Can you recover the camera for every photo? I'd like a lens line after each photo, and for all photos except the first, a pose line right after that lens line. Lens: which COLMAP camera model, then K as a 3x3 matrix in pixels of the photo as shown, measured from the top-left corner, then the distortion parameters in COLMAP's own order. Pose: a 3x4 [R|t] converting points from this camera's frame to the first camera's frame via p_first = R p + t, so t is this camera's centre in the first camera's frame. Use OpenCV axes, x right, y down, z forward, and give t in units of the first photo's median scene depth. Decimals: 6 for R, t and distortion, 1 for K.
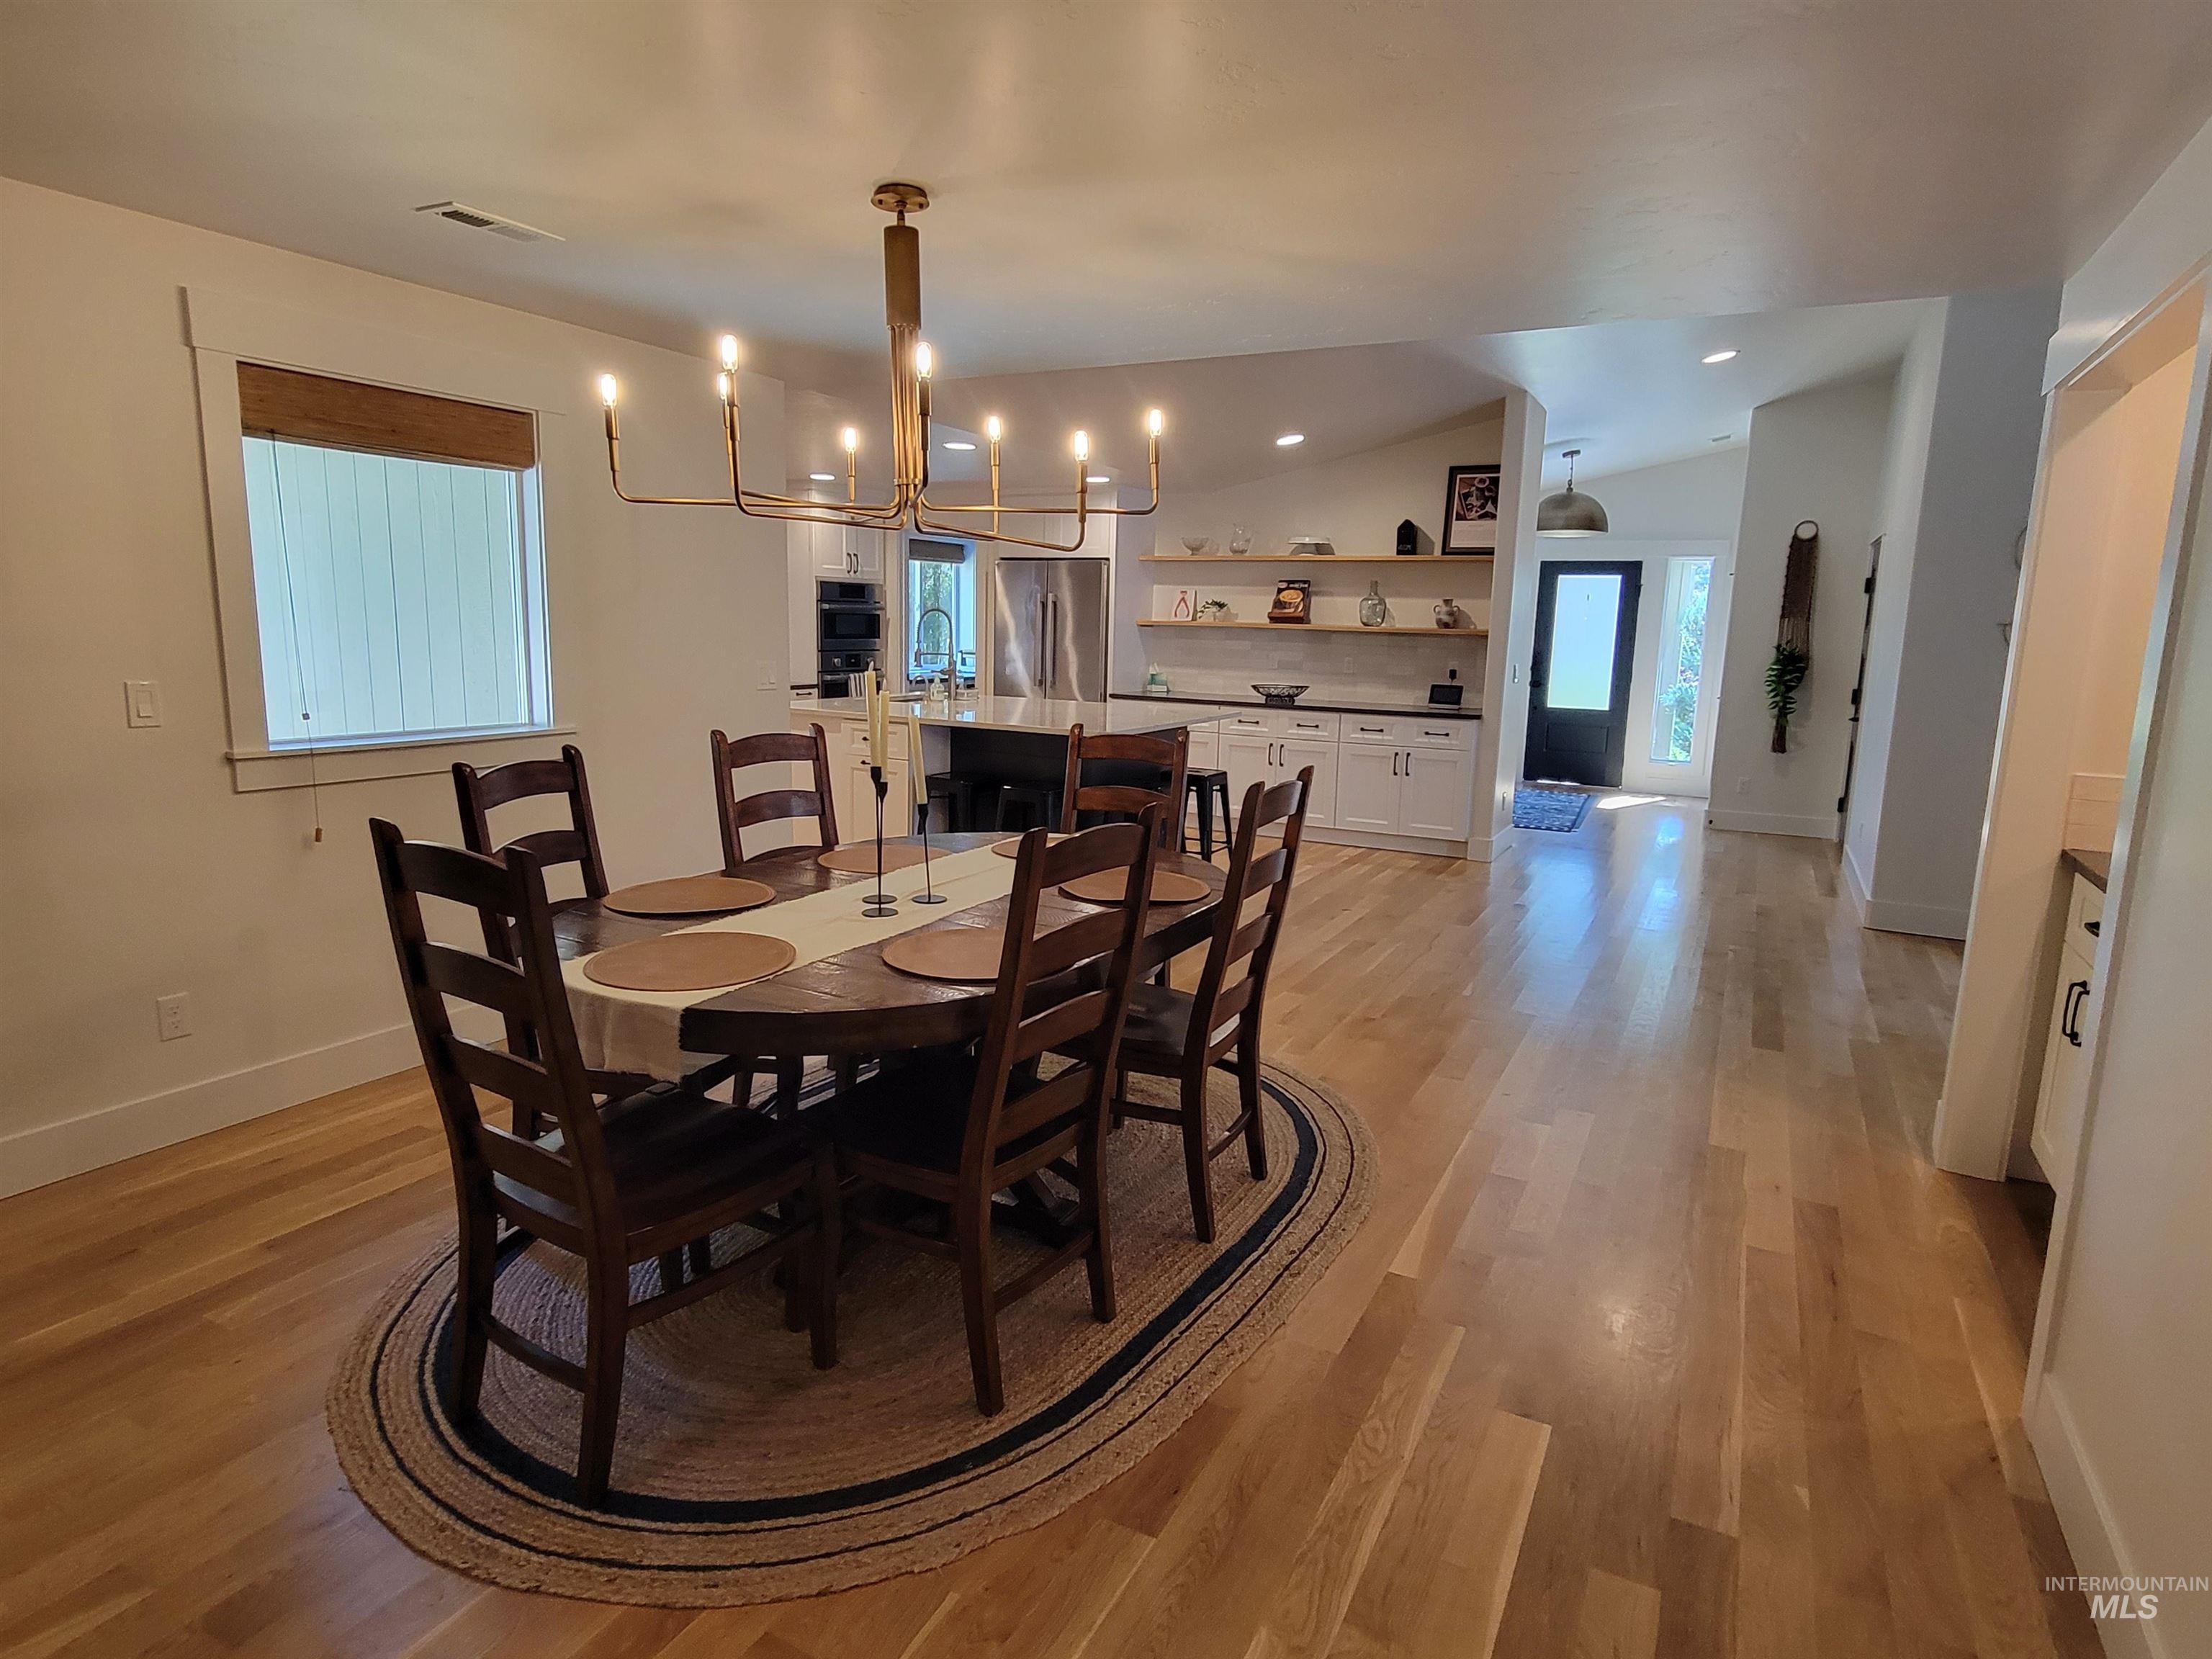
lens RADIAL K [[1211.5, 0, 1105.7], [0, 1211.5, 821.2], [0, 0, 1]] dist [0.002878, -0.001268]
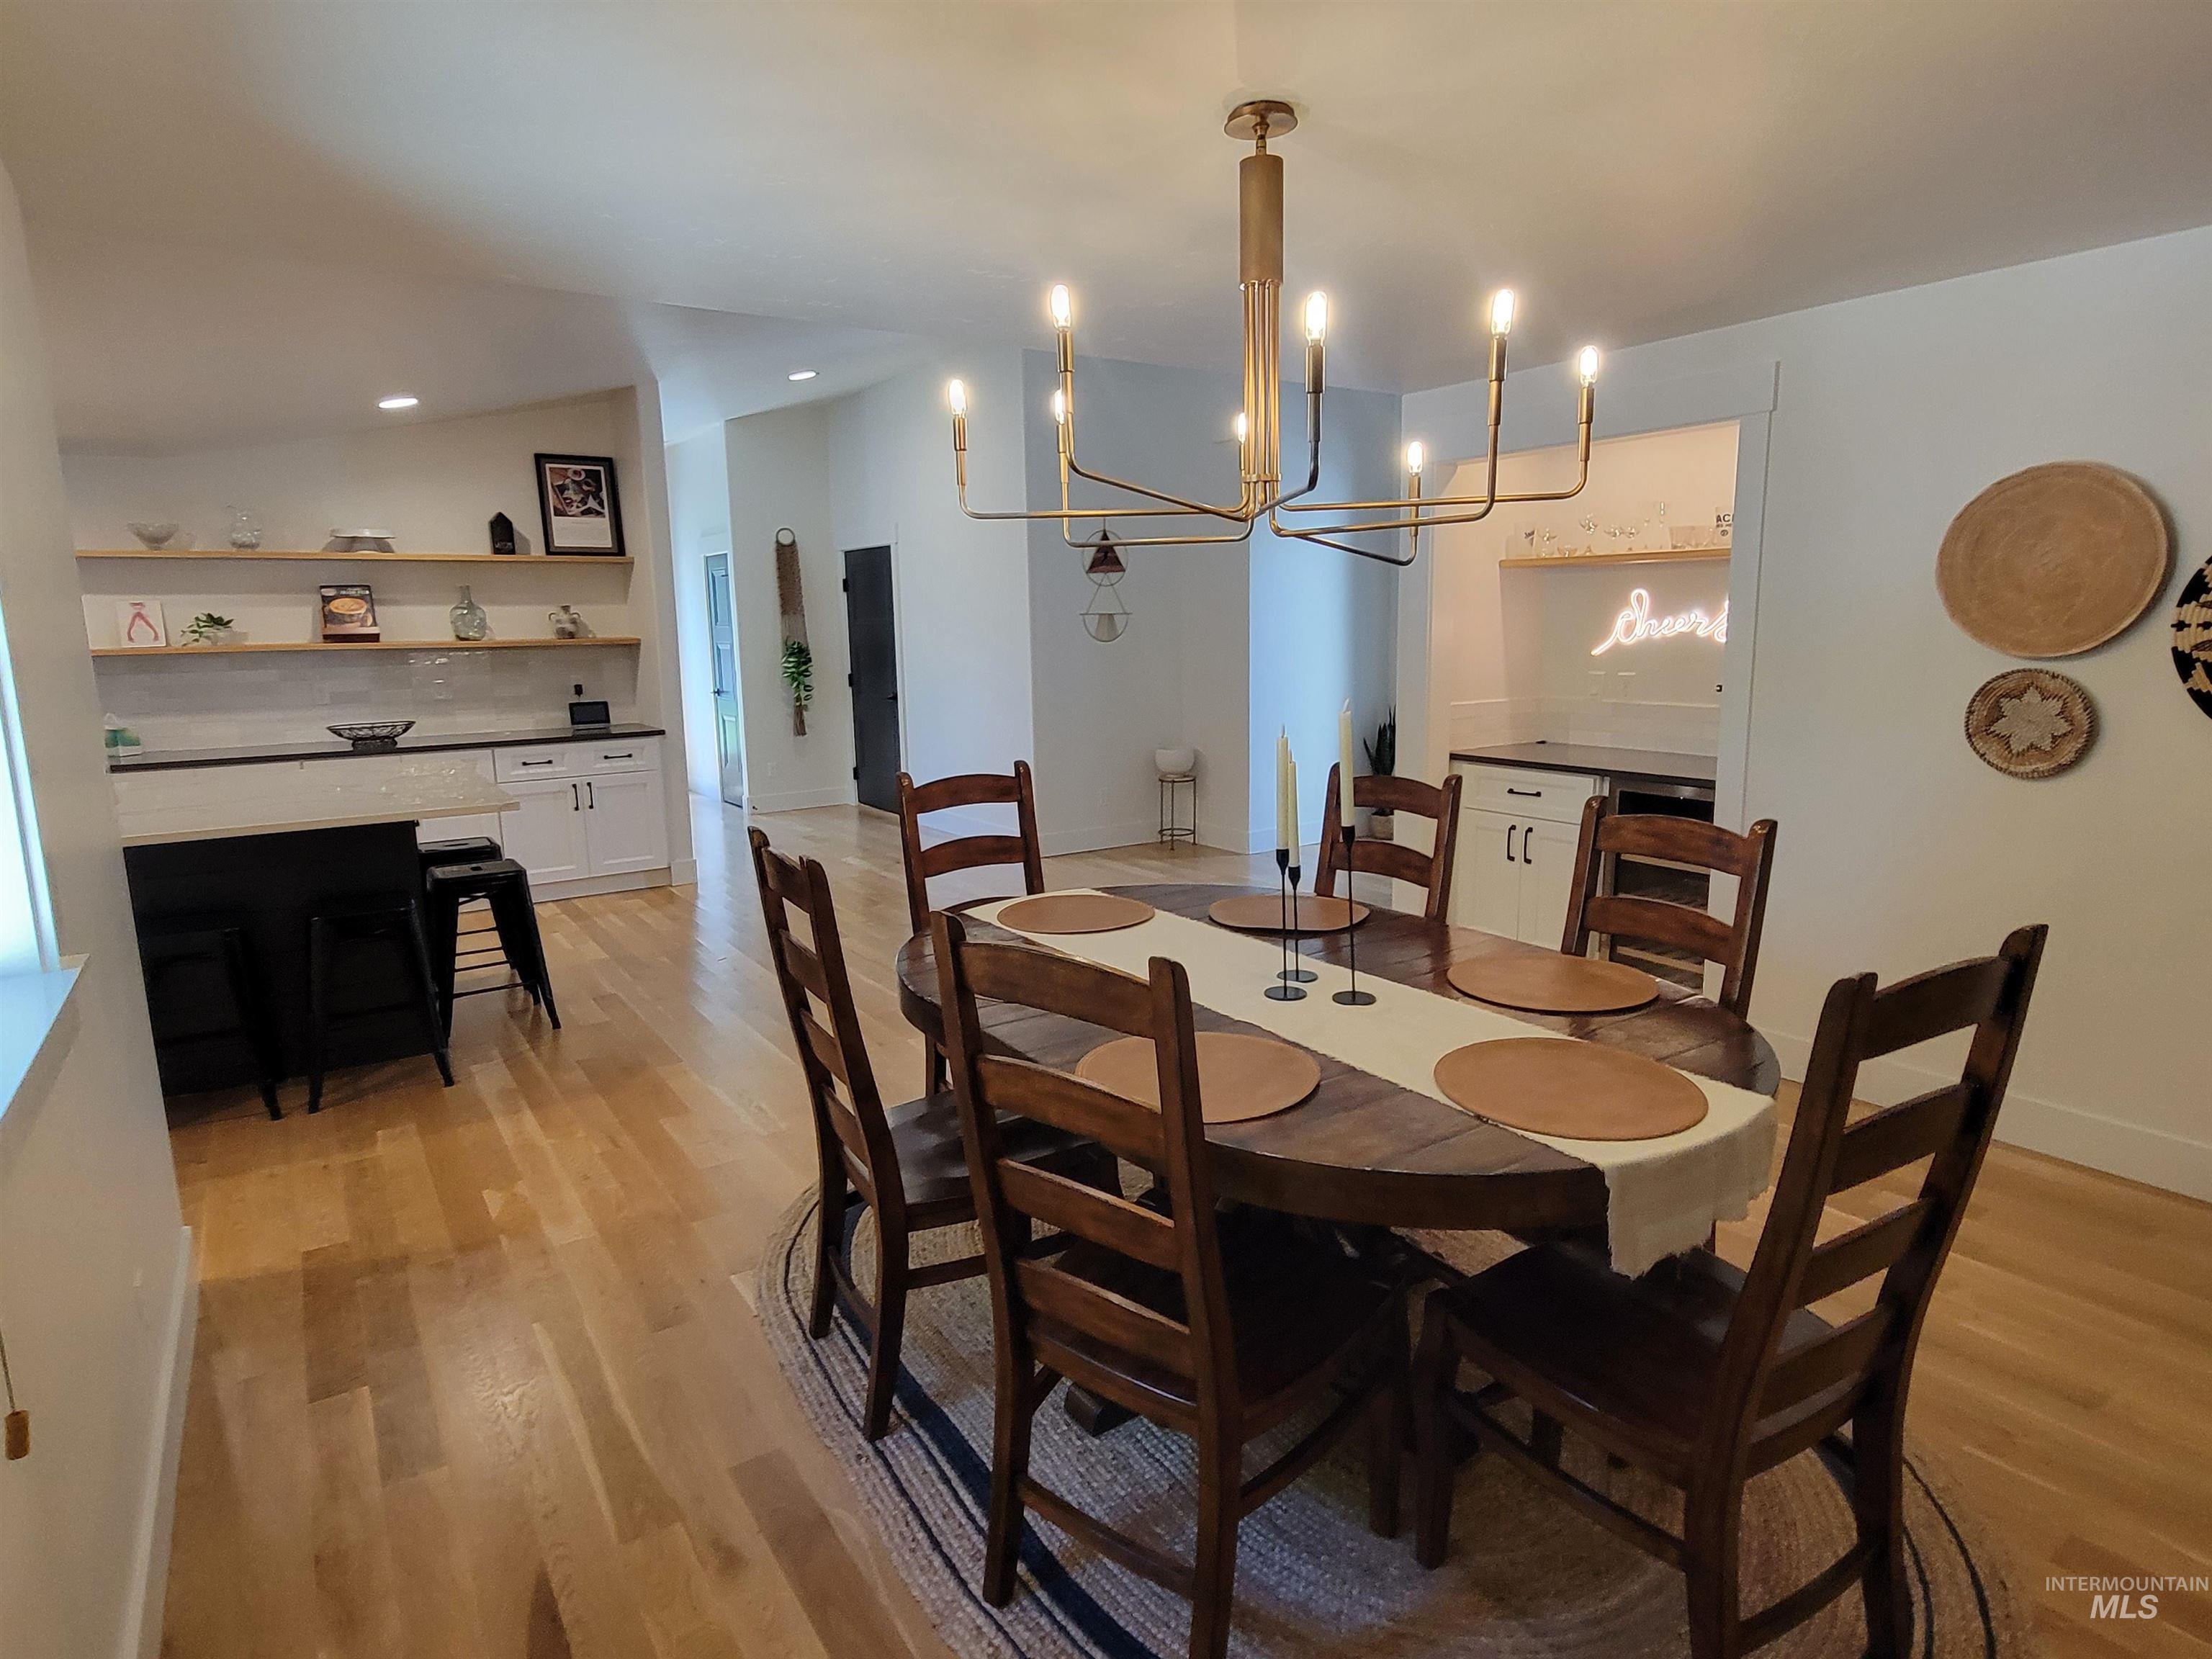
lens RADIAL K [[1211.5, 0, 1105.7], [0, 1211.5, 821.2], [0, 0, 1]] dist [0.002878, -0.001268]
pose [[0.459395, -0.179077, 0.869993, -0.324226], [0.176674, 0.978317, 0.108082, -0.054868], [-0.870484, 0.104052, 0.481072, 0.247220]]
